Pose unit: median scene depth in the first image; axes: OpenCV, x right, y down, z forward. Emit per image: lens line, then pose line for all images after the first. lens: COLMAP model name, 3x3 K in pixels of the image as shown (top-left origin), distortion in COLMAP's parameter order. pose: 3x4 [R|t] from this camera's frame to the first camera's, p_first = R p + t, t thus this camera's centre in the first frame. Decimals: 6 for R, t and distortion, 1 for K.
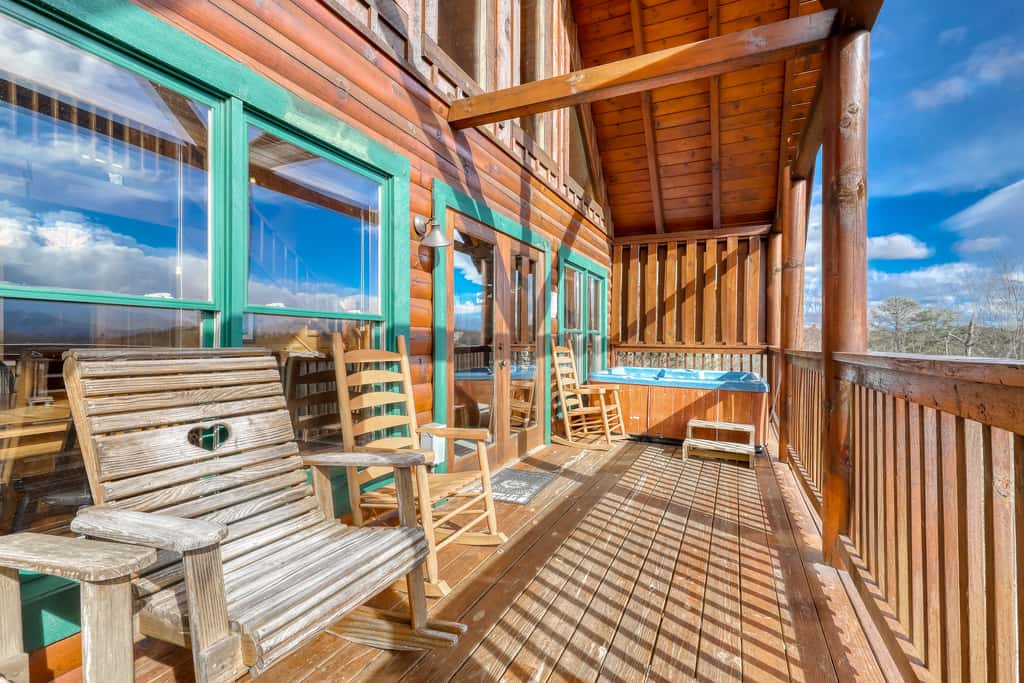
lens RADIAL K [[466.8, 0, 513.9], [0, 466.8, 337.7], [0, 0, 1]] dist [0.020381, -0.005517]
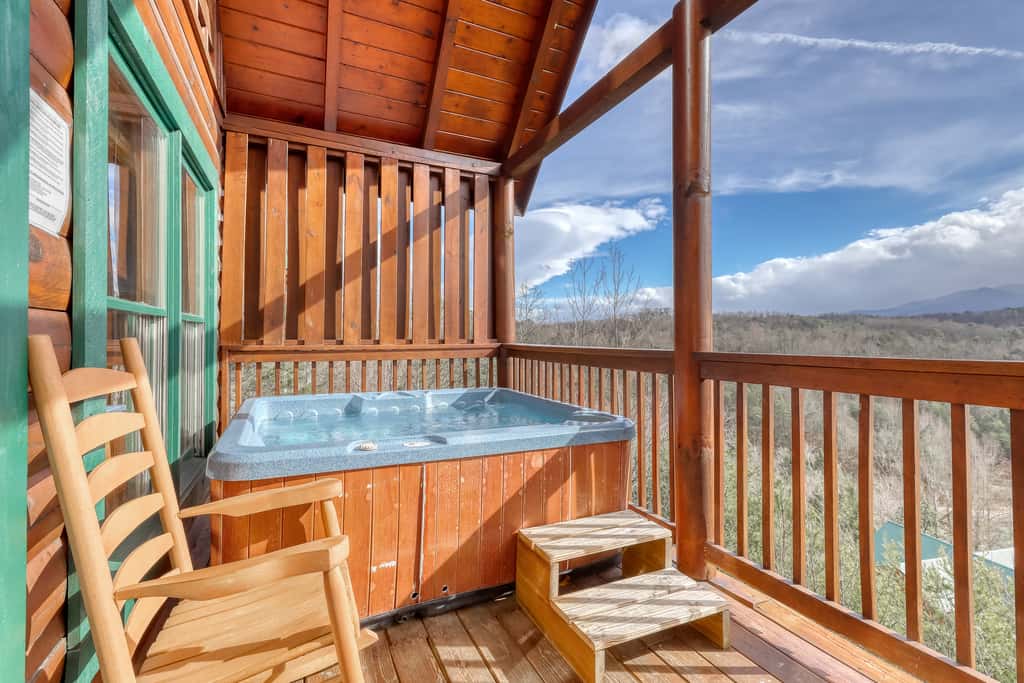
lens RADIAL K [[466.8, 0, 515.5], [0, 466.8, 331.9], [0, 0, 1]] dist [0.020381, -0.005517]
pose [[0.636348, 0.002091, 0.771399, 0.040965], [0.002838, 0.999983, -0.005052, 0.002597], [-0.771397, 0.005404, 0.636331, 0.522255]]
